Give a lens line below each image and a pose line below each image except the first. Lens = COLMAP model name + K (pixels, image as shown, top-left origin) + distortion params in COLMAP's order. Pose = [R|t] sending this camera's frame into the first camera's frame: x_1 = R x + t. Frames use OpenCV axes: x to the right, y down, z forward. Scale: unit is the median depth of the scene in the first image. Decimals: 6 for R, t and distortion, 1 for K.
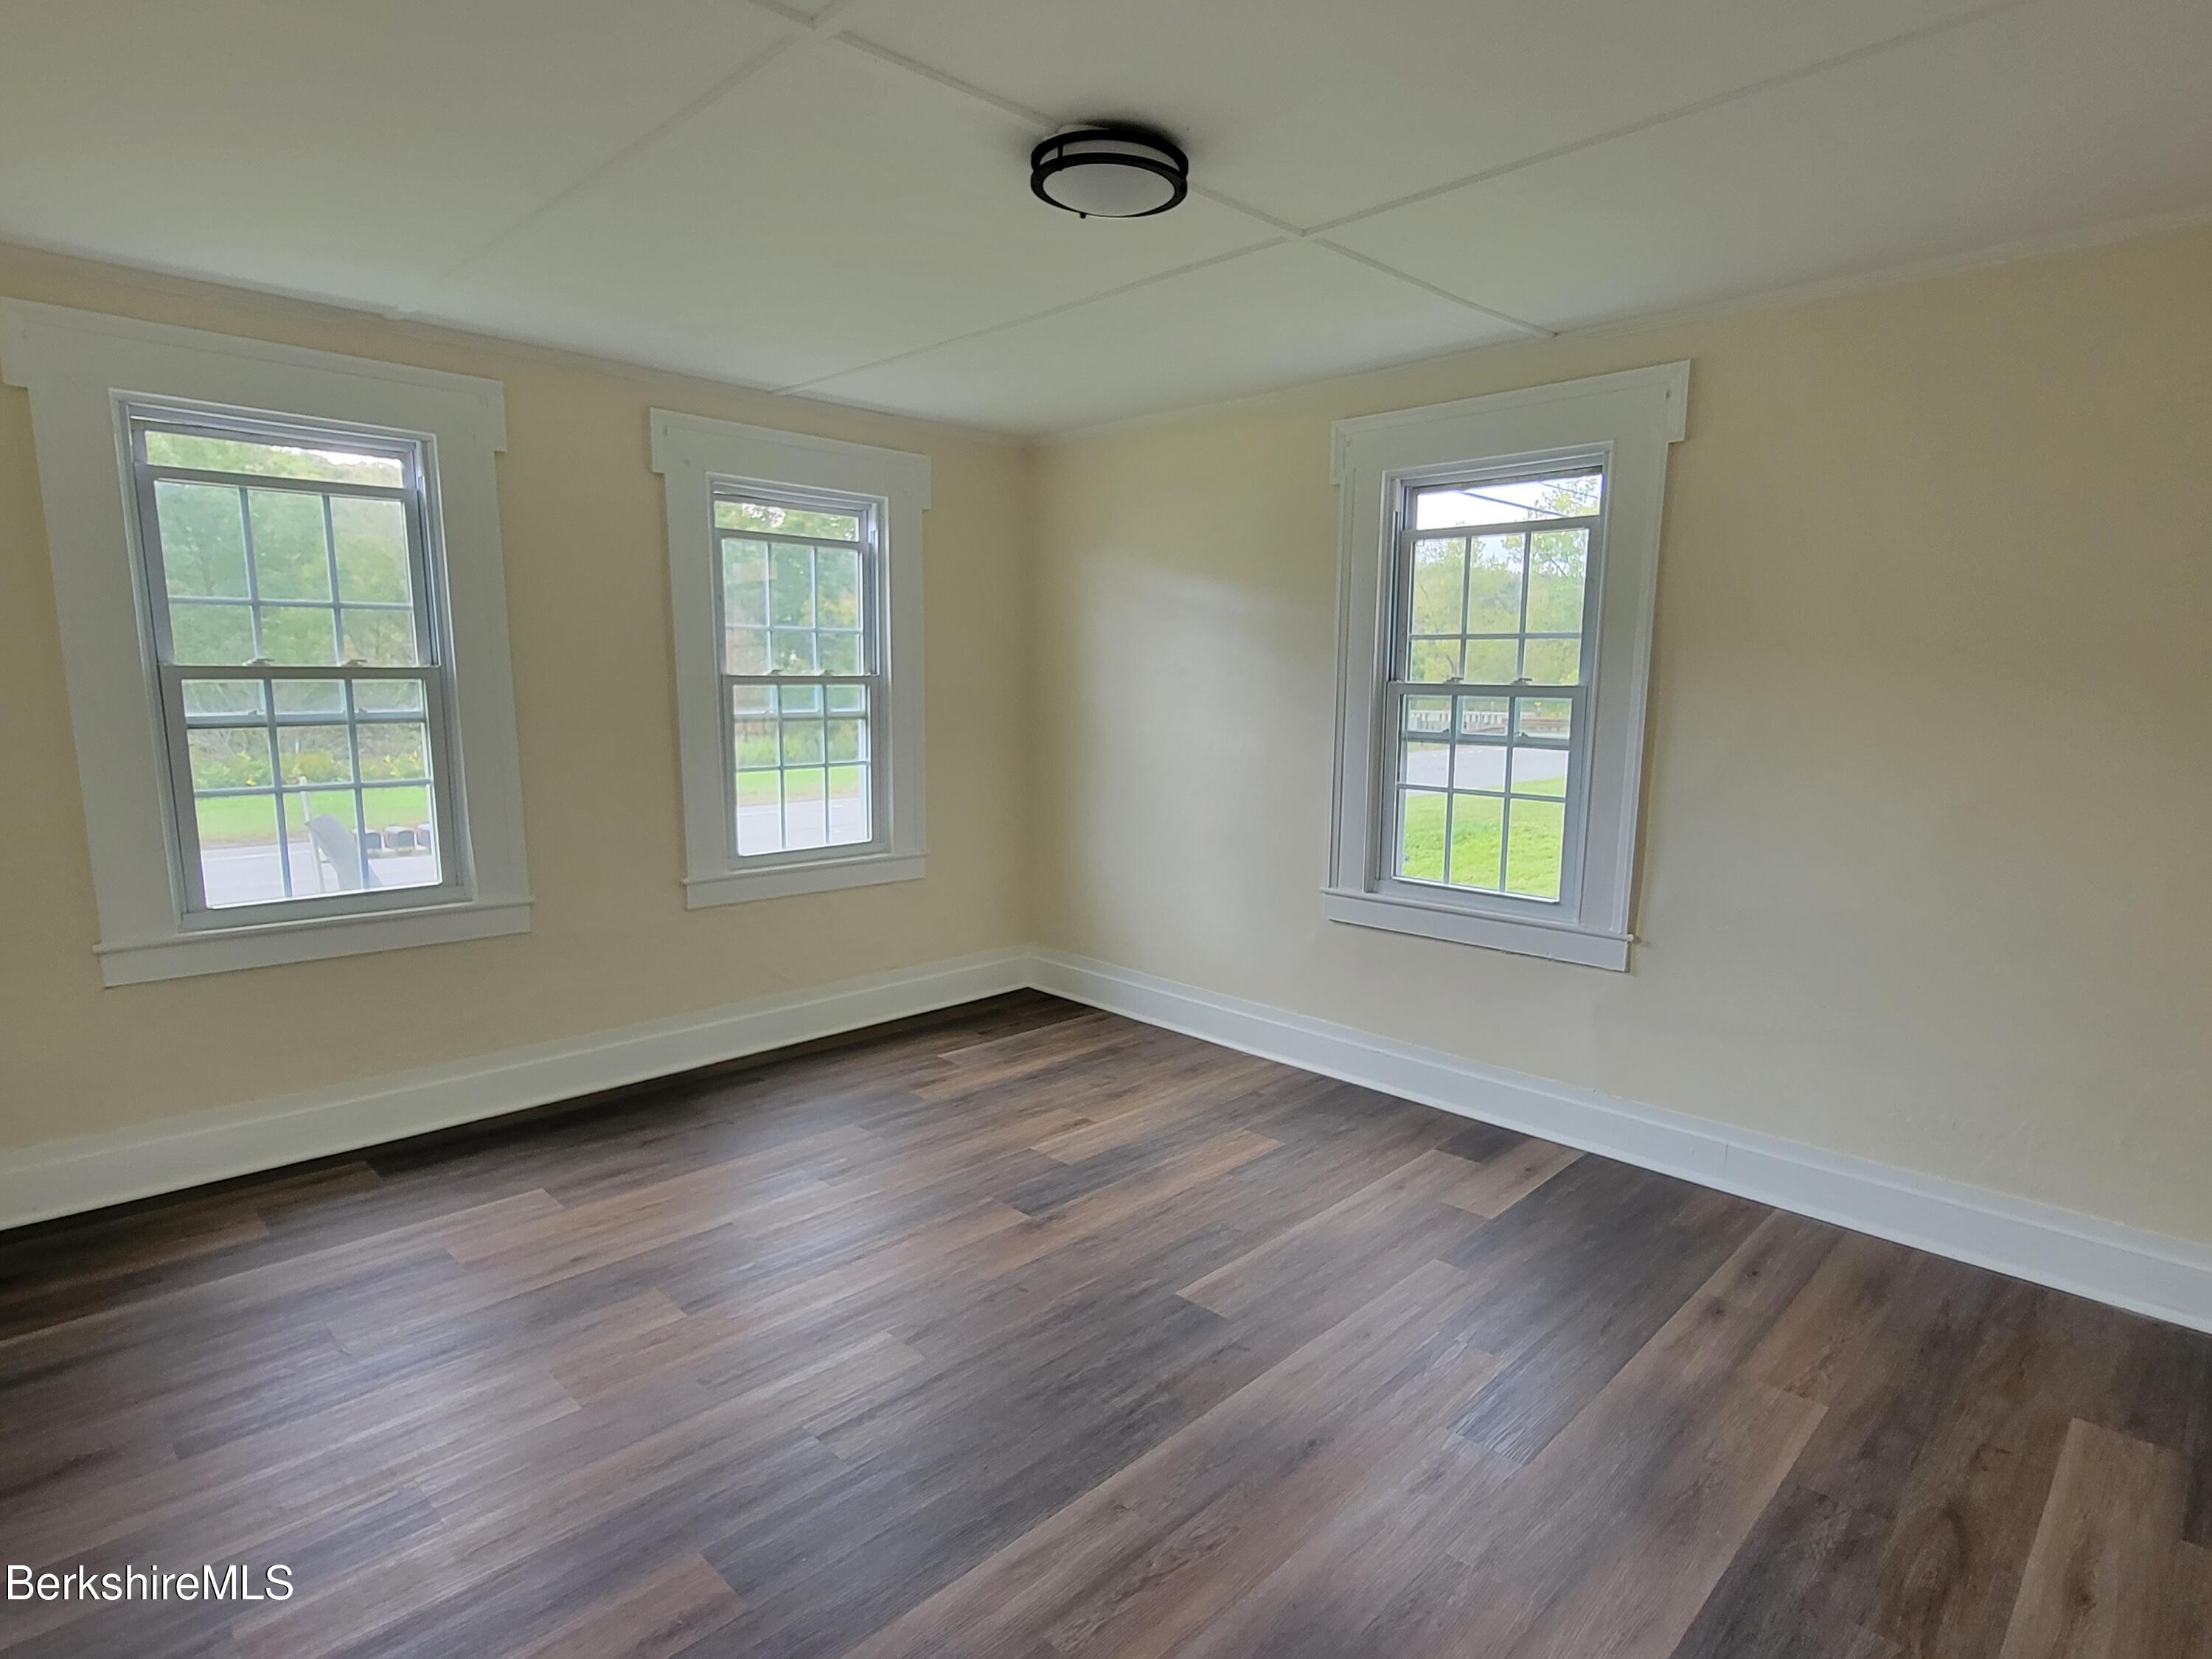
lens RADIAL K [[1222.6, 0, 1106.0], [0, 1222.6, 829.5], [0, 0, 1]] dist [-0.000537, -0.000356]
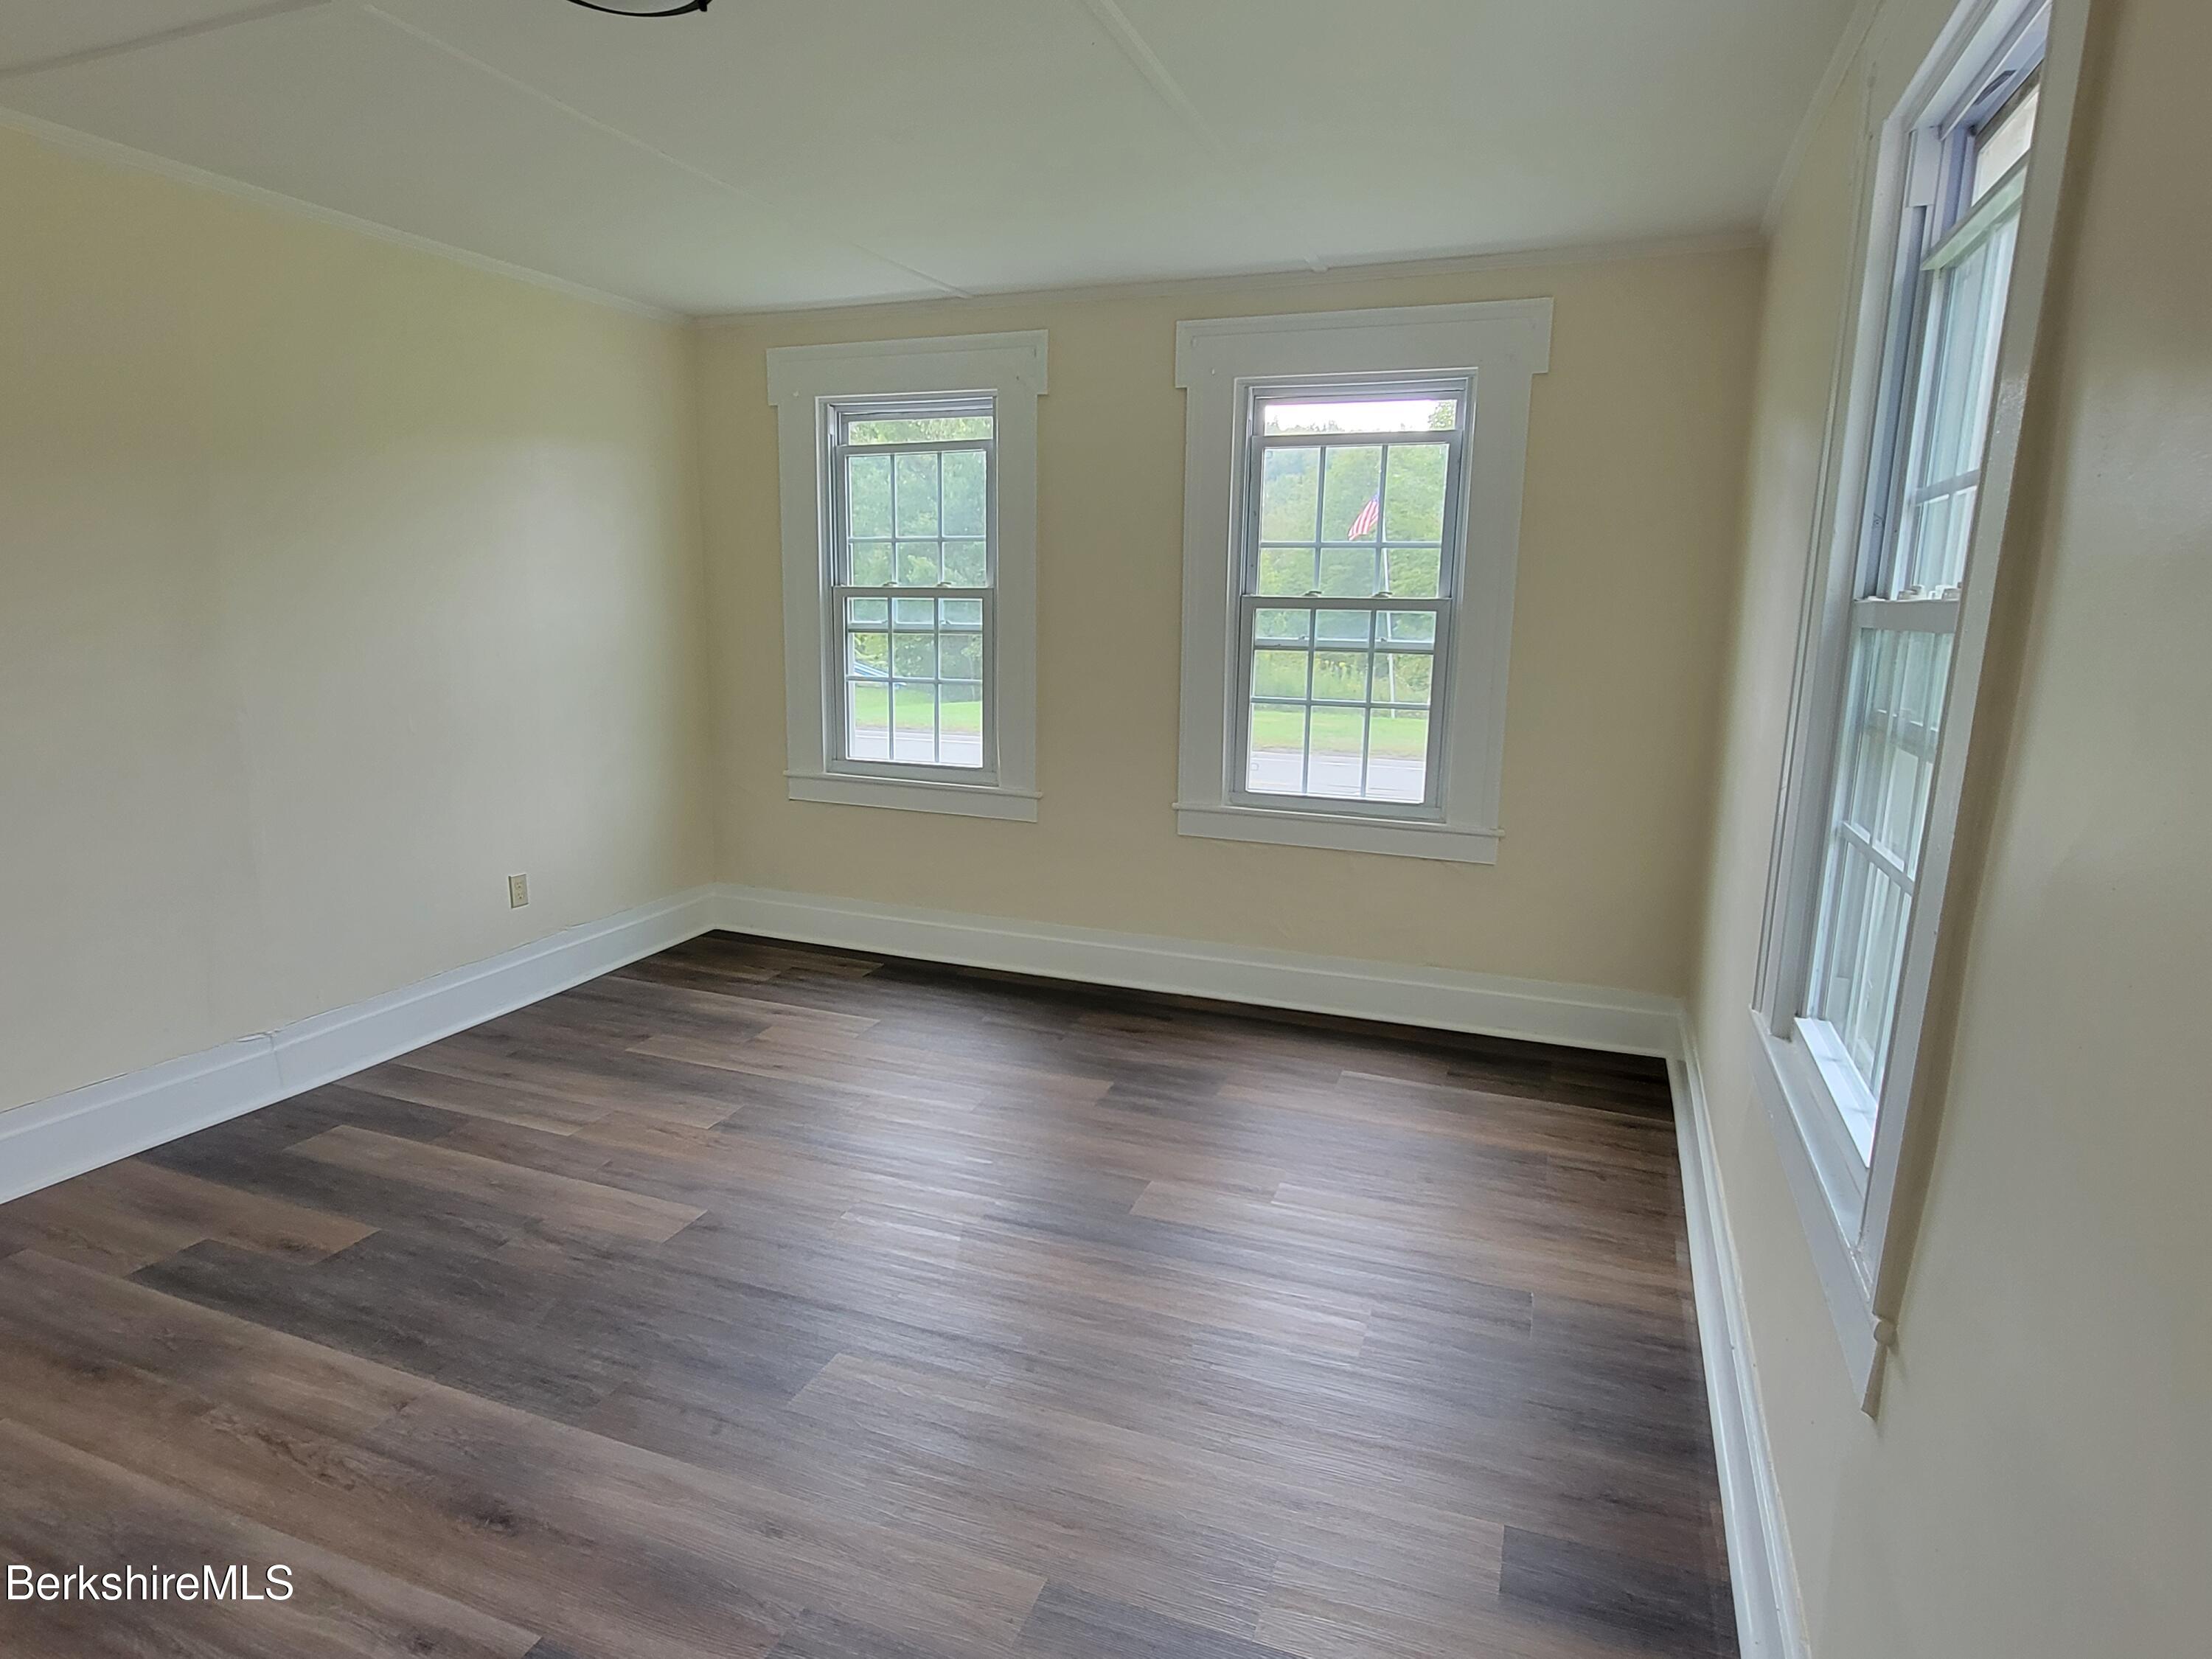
lens RADIAL K [[1222.6, 0, 1106.0], [0, 1222.6, 829.5], [0, 0, 1]] dist [-0.000537, -0.000356]
pose [[0.390210, 0.167617, -0.905340, 0.611307], [-0.129594, 0.983499, 0.126231, -0.065427], [0.911560, 0.068070, 0.405493, 0.620940]]
